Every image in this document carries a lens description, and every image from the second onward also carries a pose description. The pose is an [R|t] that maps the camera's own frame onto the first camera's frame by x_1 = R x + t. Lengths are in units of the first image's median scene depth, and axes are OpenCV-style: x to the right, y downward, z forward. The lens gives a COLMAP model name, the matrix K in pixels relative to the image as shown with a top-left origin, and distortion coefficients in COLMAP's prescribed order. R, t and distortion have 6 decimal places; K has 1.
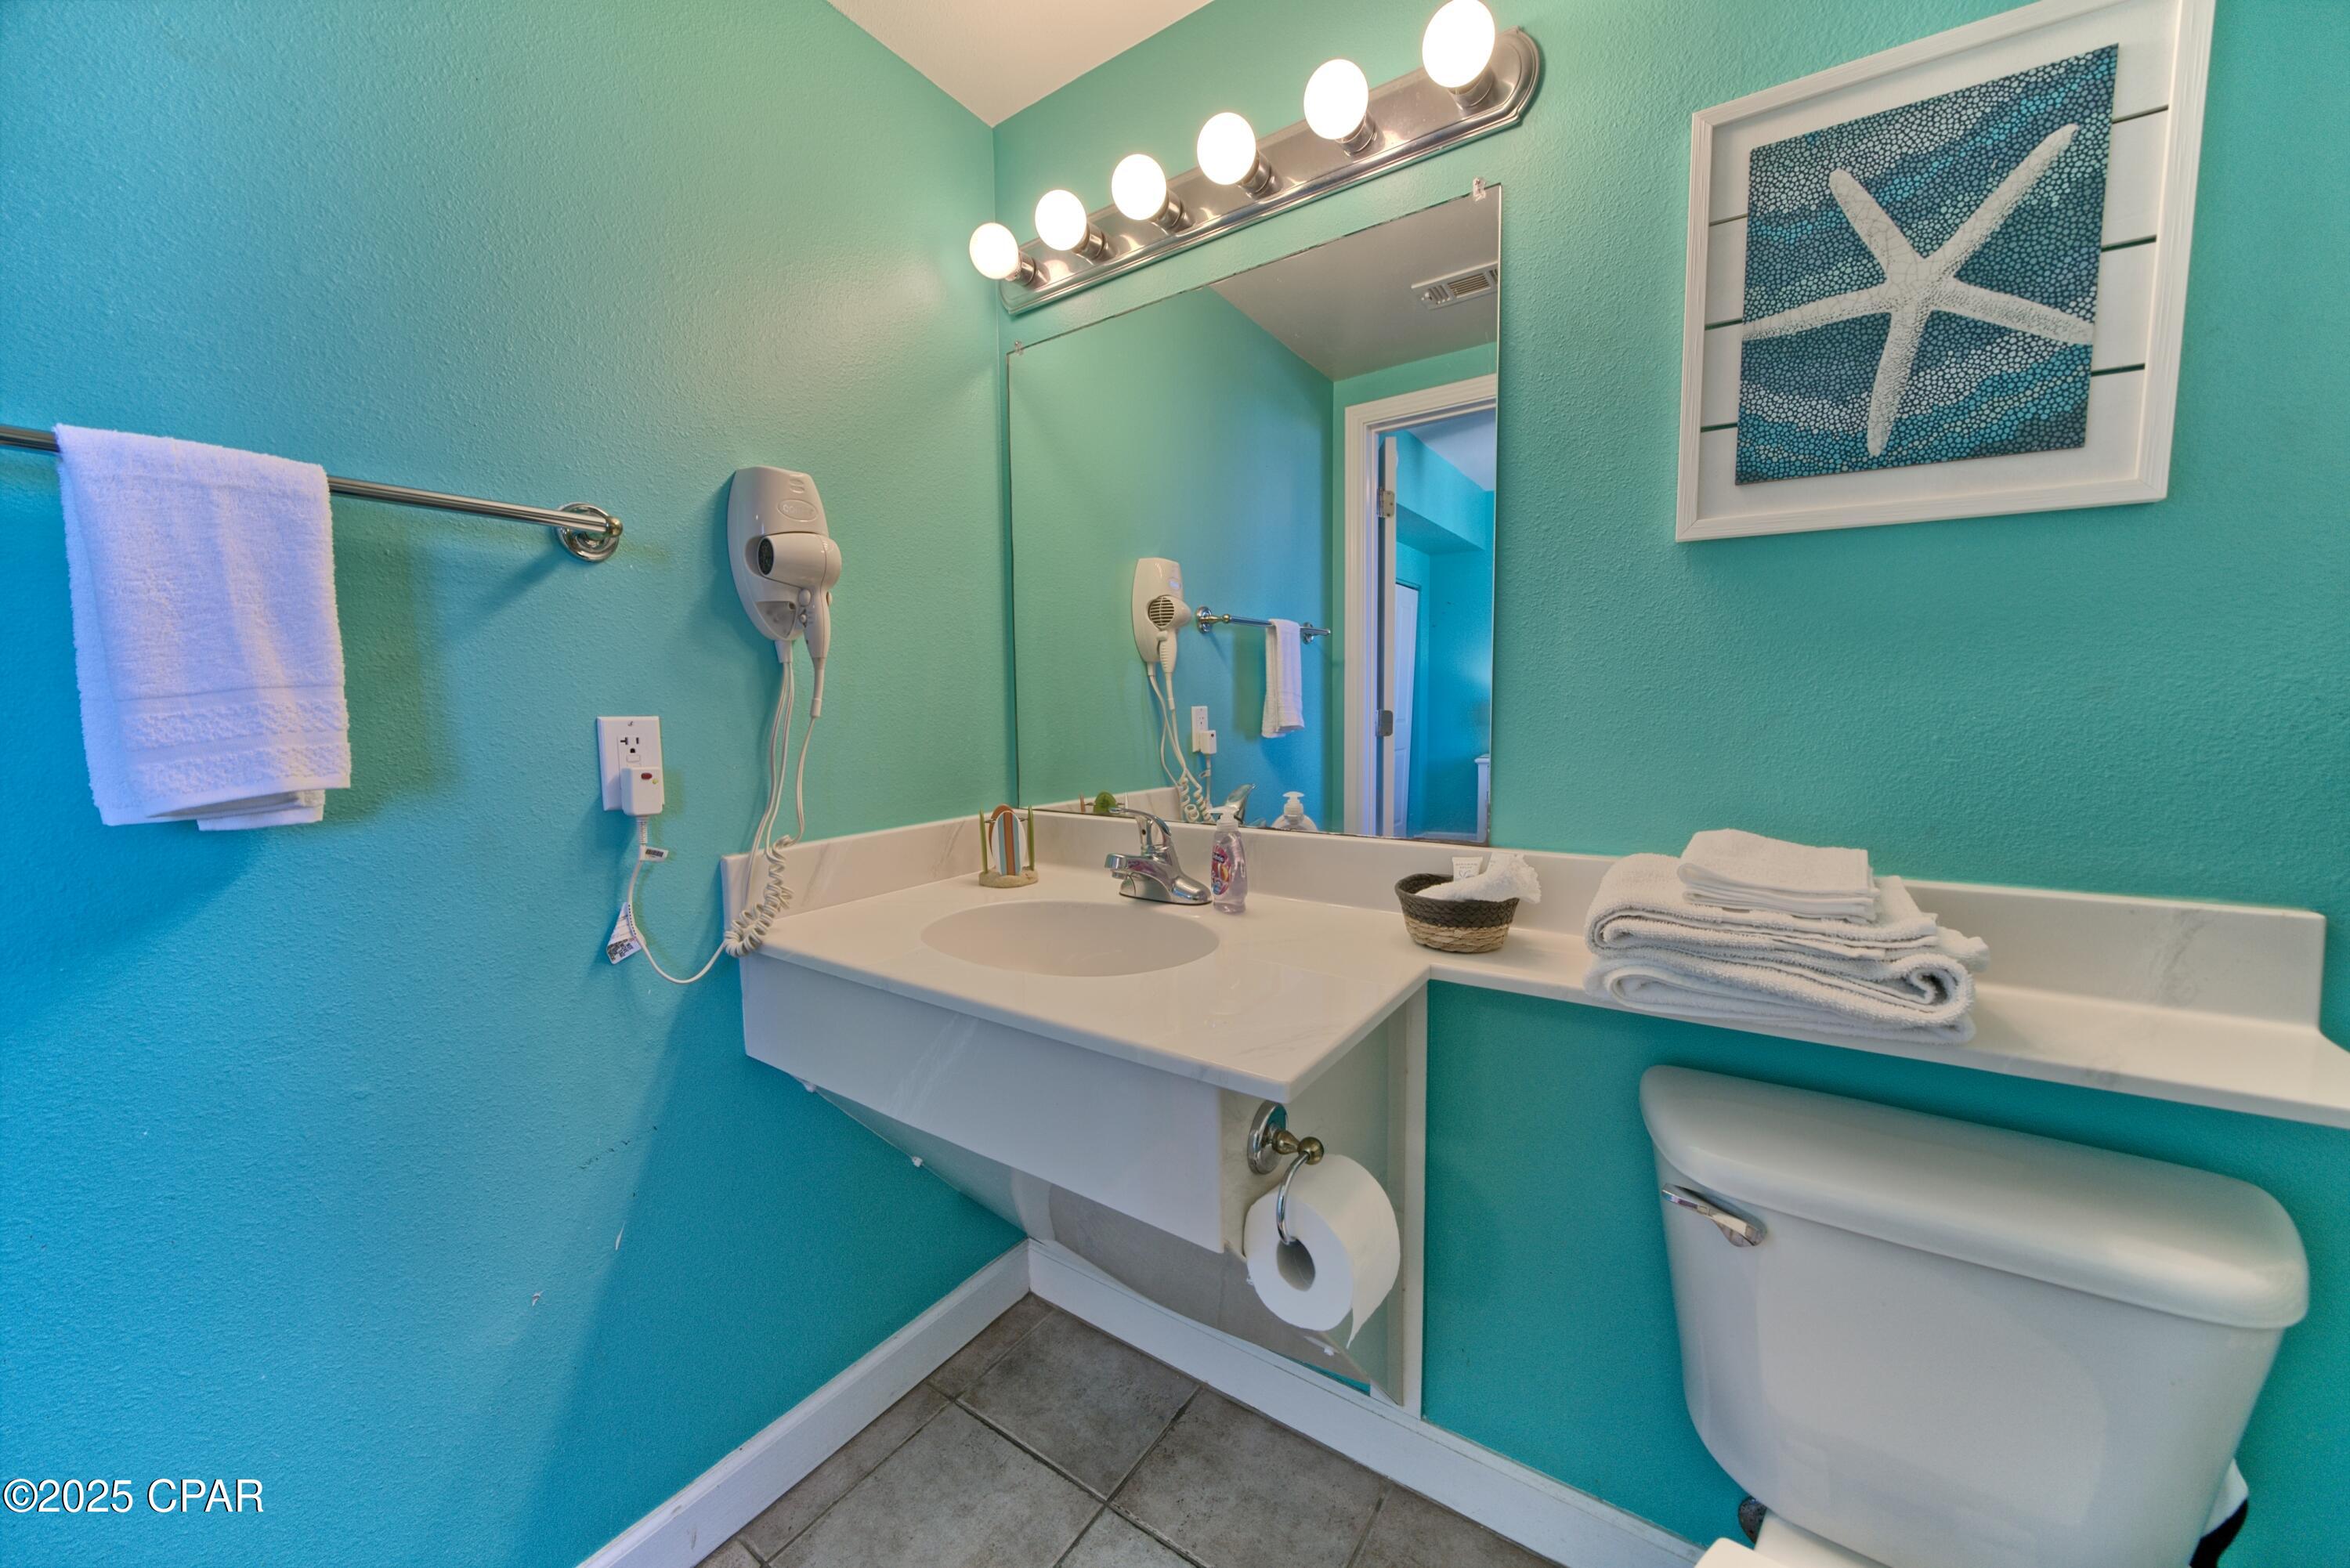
lens RADIAL K [[812.5, 0, 1174.1], [0, 812.5, 777.5], [0, 0, 1]] dist [-0.027062, 0.003019]
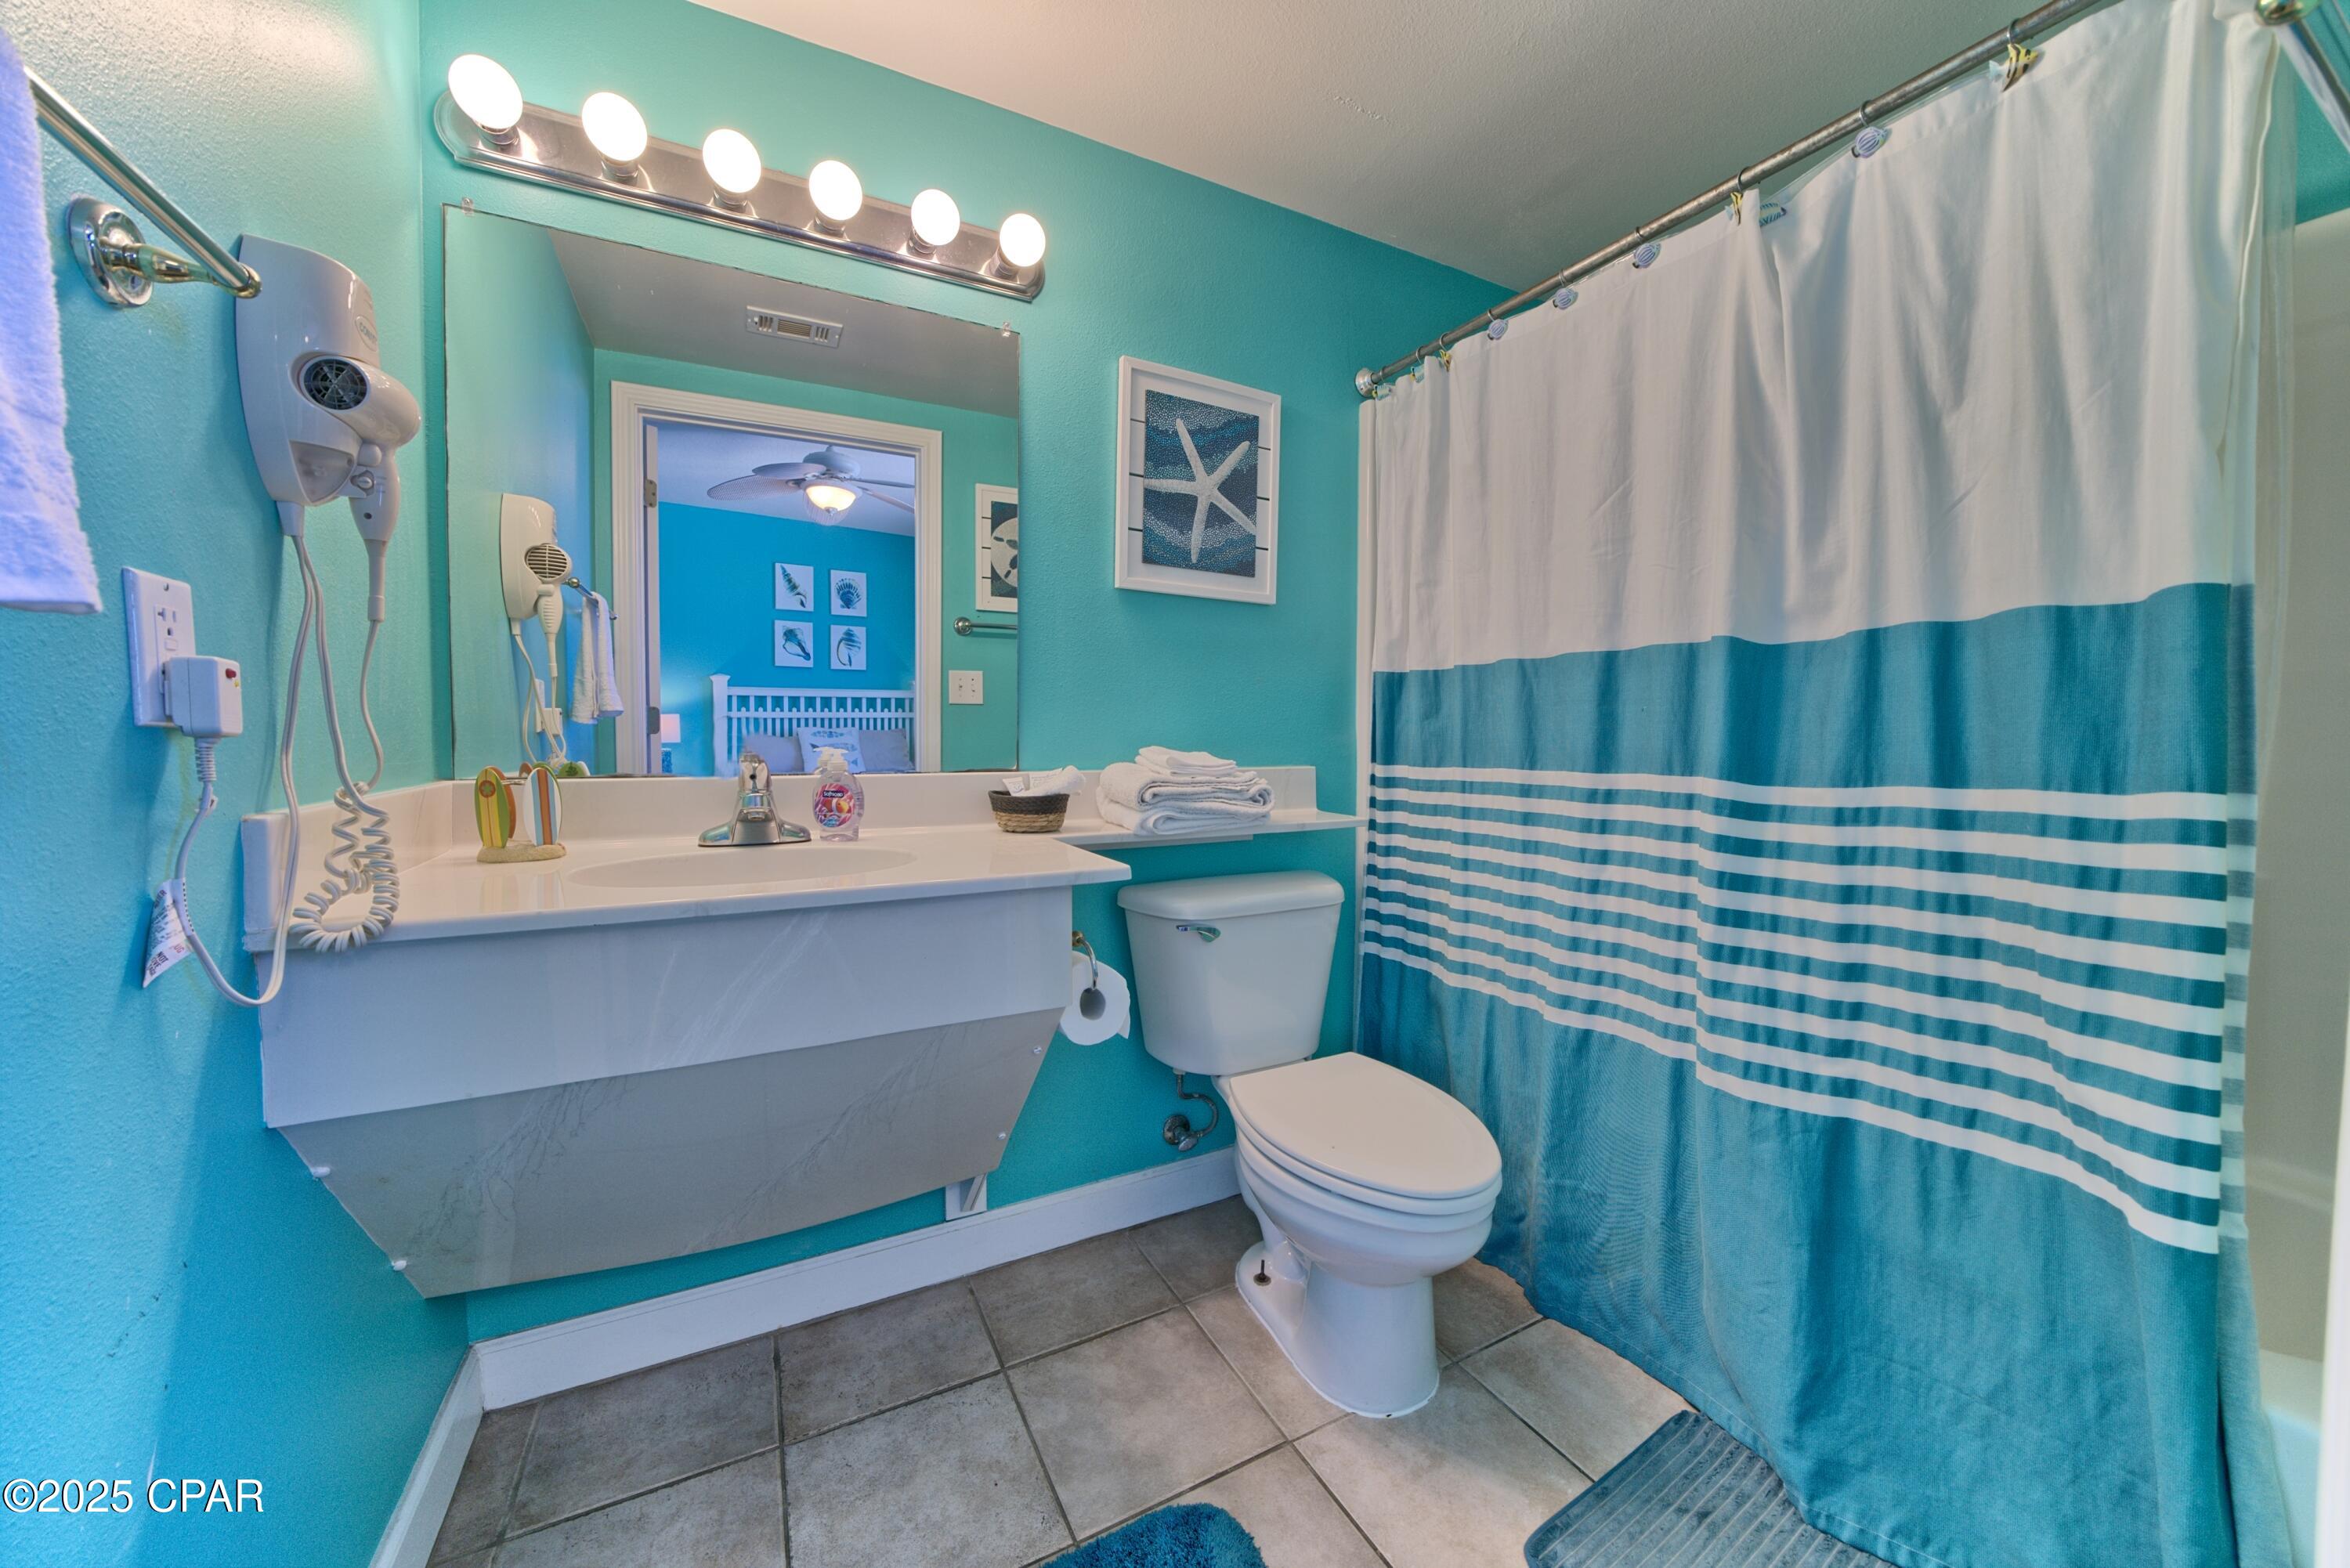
lens RADIAL K [[818.0, 0, 1149.3], [0, 818.0, 779.2], [0, 0, 1]] dist [-0.023783, 0.000101]
pose [[0.491826, -0.027148, 0.870270, -0.992935], [0.062162, 0.998058, -0.003996, 0.151861], [-0.868472, 0.056064, 0.492558, 0.078367]]
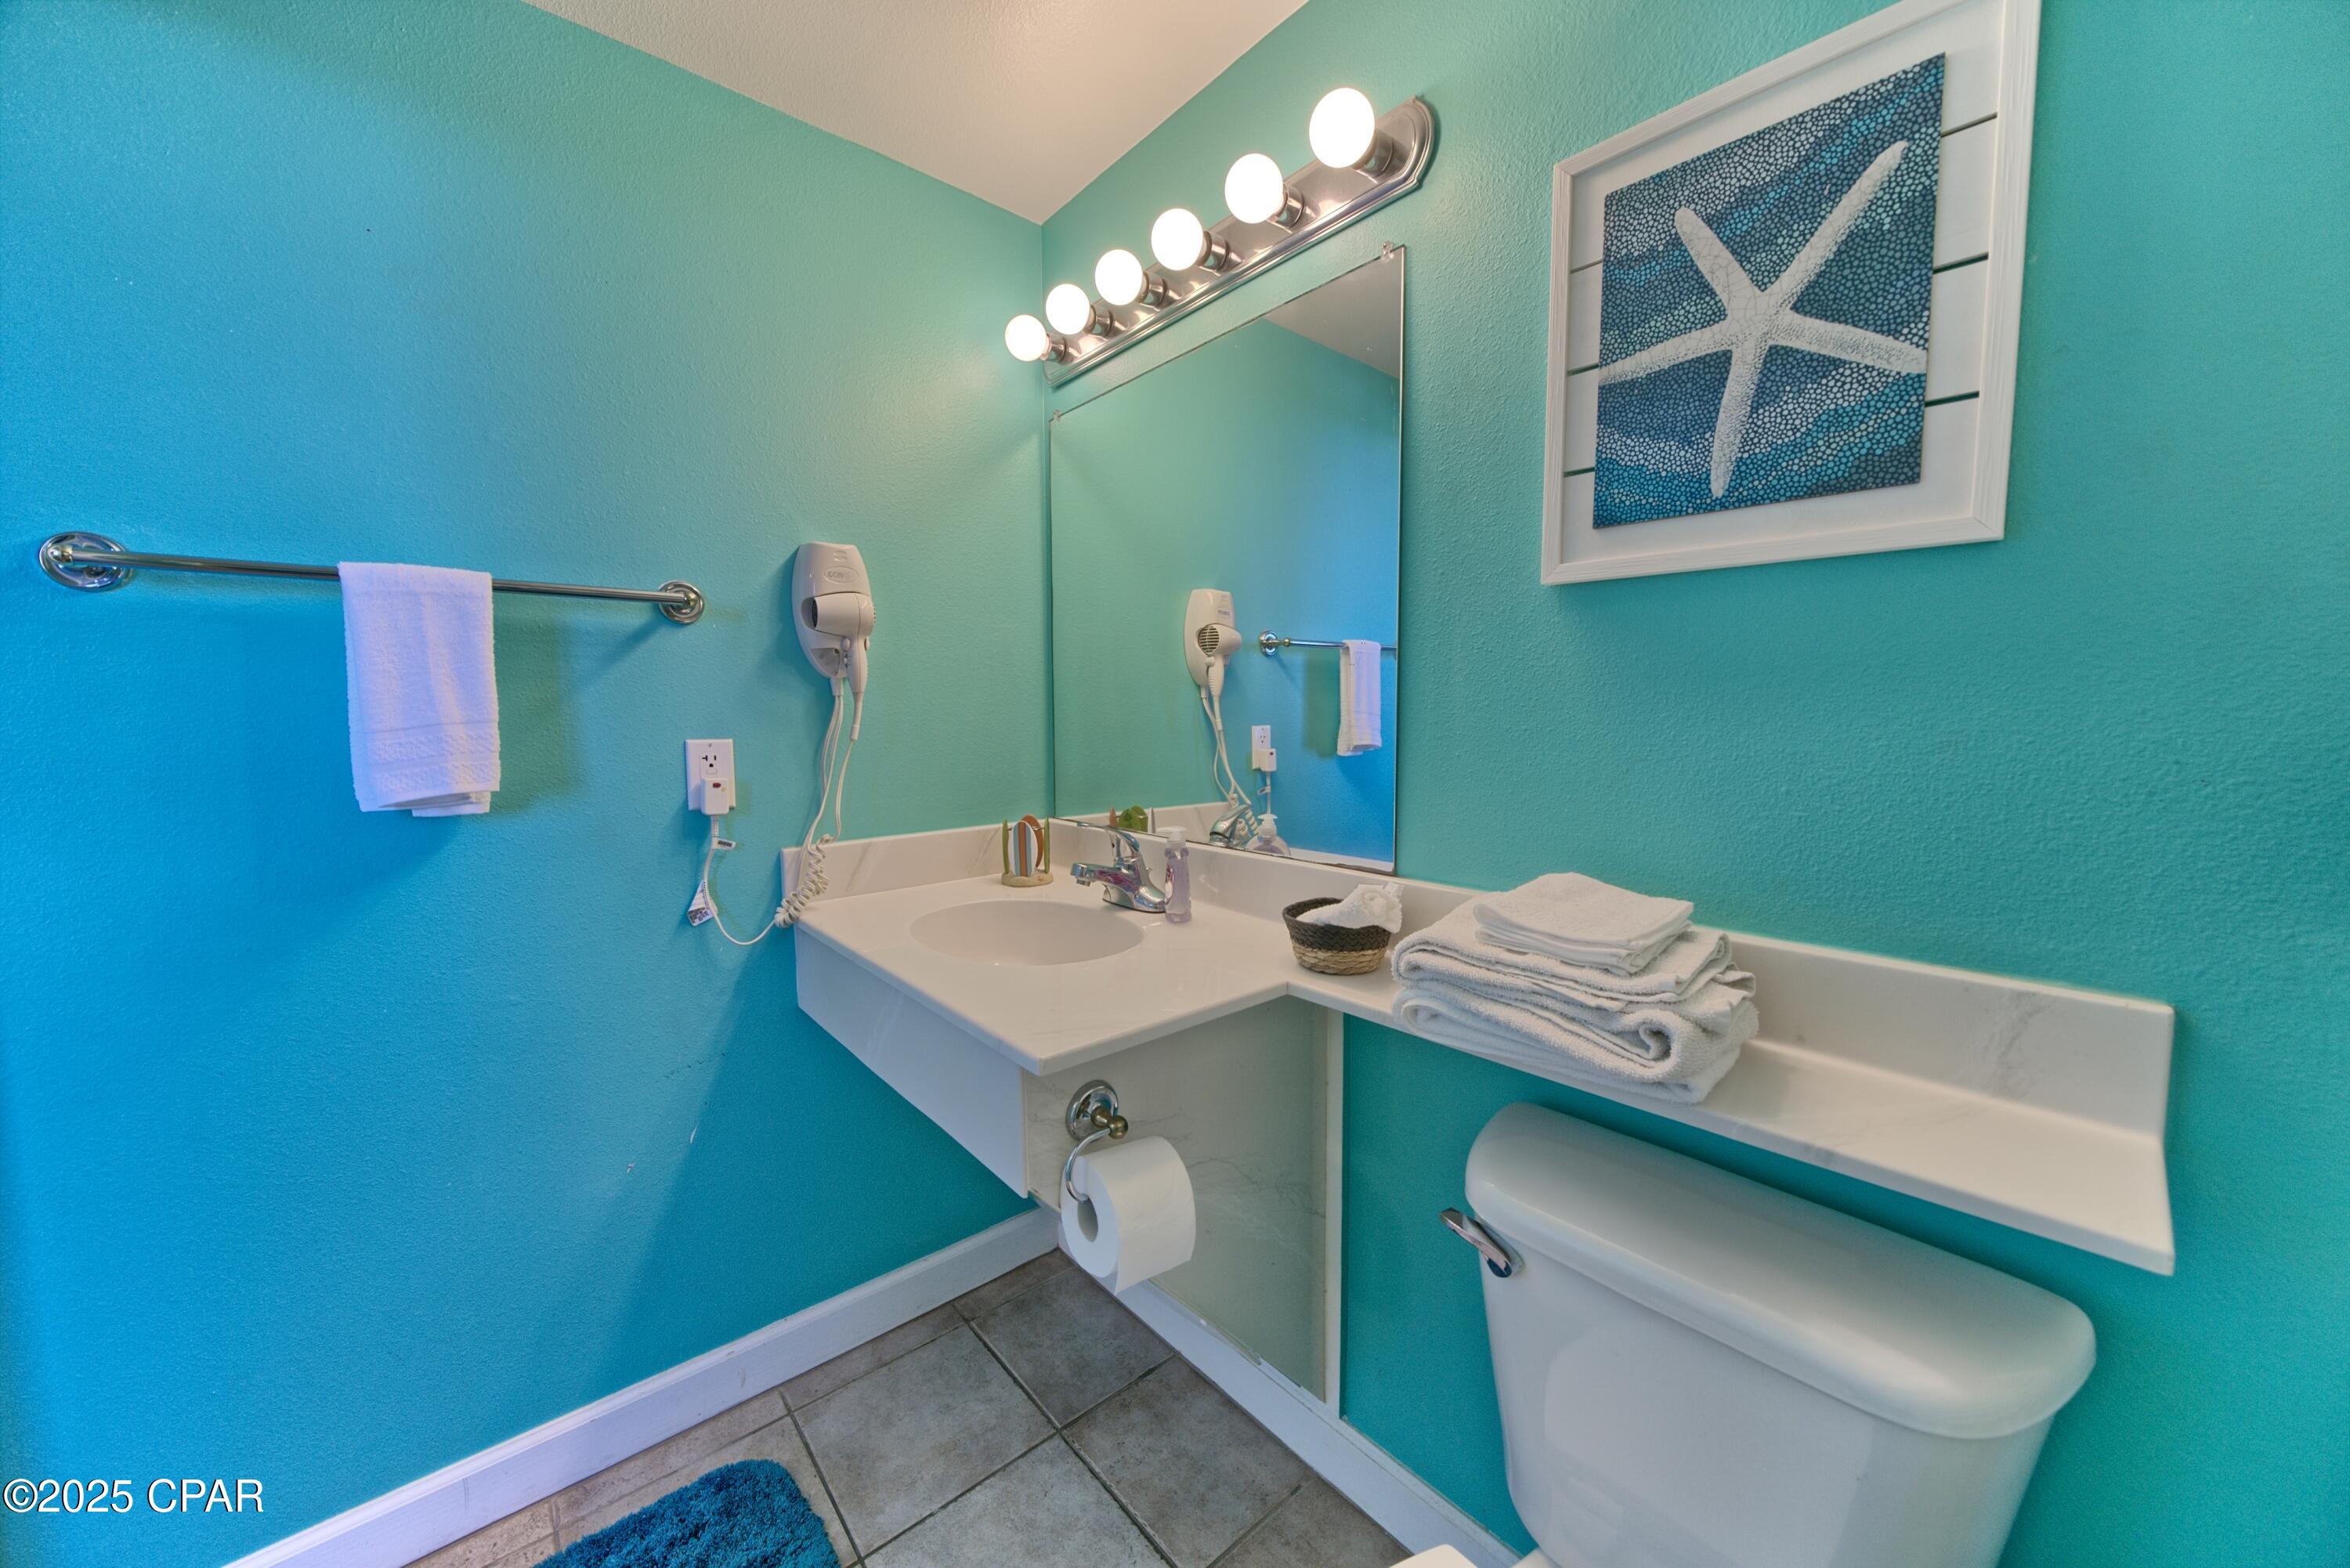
lens RADIAL K [[807.8, 0, 1175.5], [0, 807.8, 778.5], [0, 0, 1]] dist [-0.023566, 0.000294]
pose [[0.967749, 0.027876, -0.250368, 0.470644], [-0.029049, 0.999578, -0.000991, -0.039146], [0.250235, 0.008232, 0.968150, -0.100000]]
